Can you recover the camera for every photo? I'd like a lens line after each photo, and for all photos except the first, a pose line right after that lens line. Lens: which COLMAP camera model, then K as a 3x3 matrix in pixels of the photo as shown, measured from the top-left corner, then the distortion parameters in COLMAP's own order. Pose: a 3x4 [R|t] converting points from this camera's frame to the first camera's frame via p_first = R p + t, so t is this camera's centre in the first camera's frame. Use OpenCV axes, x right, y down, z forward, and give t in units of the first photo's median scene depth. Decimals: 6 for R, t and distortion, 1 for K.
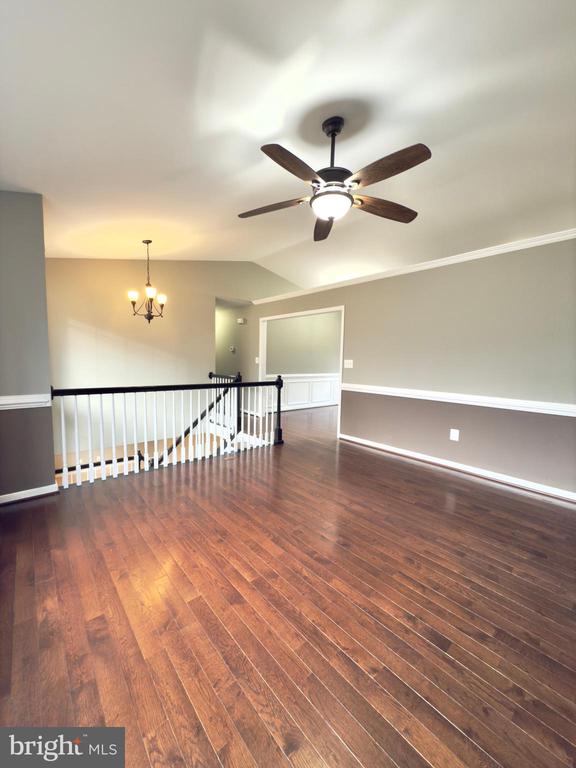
lens RADIAL K [[304.9, 0, 287.8], [0, 304.9, 386.0], [0, 0, 1]] dist [-0.001100, -0.000605]
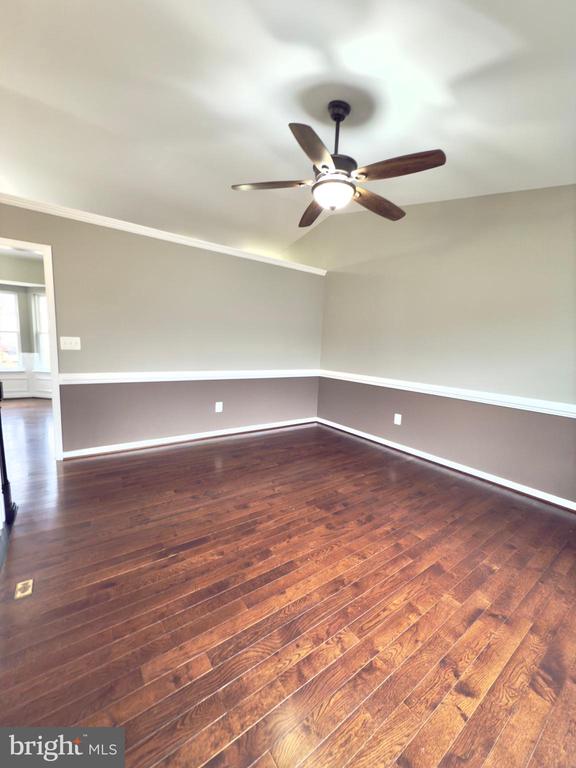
lens RADIAL K [[304.9, 0, 287.9], [0, 304.9, 386.1], [0, 0, 1]] dist [-0.001100, -0.000605]
pose [[0.083968, -0.155406, 0.984276, -0.804833], [0.042689, 0.987418, 0.152260, -0.118876], [-0.995554, 0.029233, 0.089546, 0.930182]]
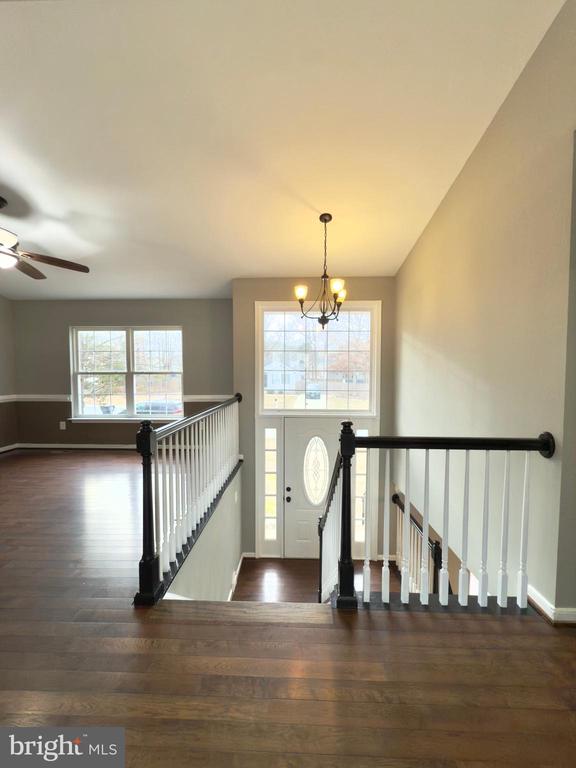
lens RADIAL K [[304.9, 0, 287.2], [0, 304.9, 385.4], [0, 0, 1]] dist [-0.001100, -0.000605]
pose [[-0.683201, 0.017599, -0.730018, 0.219522], [-0.072908, 0.993070, 0.092173, -0.215094], [0.726582, 0.116197, -0.677184, 2.472101]]
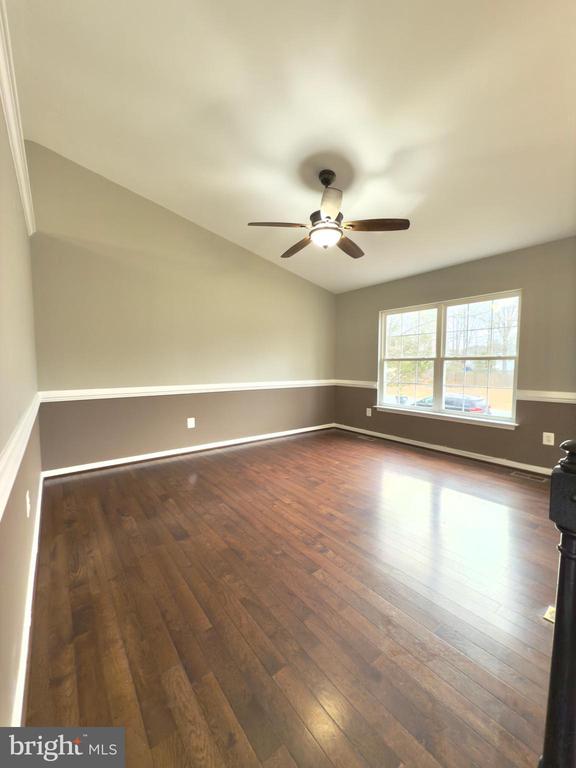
lens RADIAL K [[304.9, 0, 290.3], [0, 304.9, 383.4], [0, 0, 1]] dist [-0.001100, -0.000605]
pose [[-0.998084, -0.021484, 0.058023, 0.174284], [-0.012685, 0.988911, 0.147964, -0.138354], [-0.060559, 0.146945, -0.987289, 2.058671]]
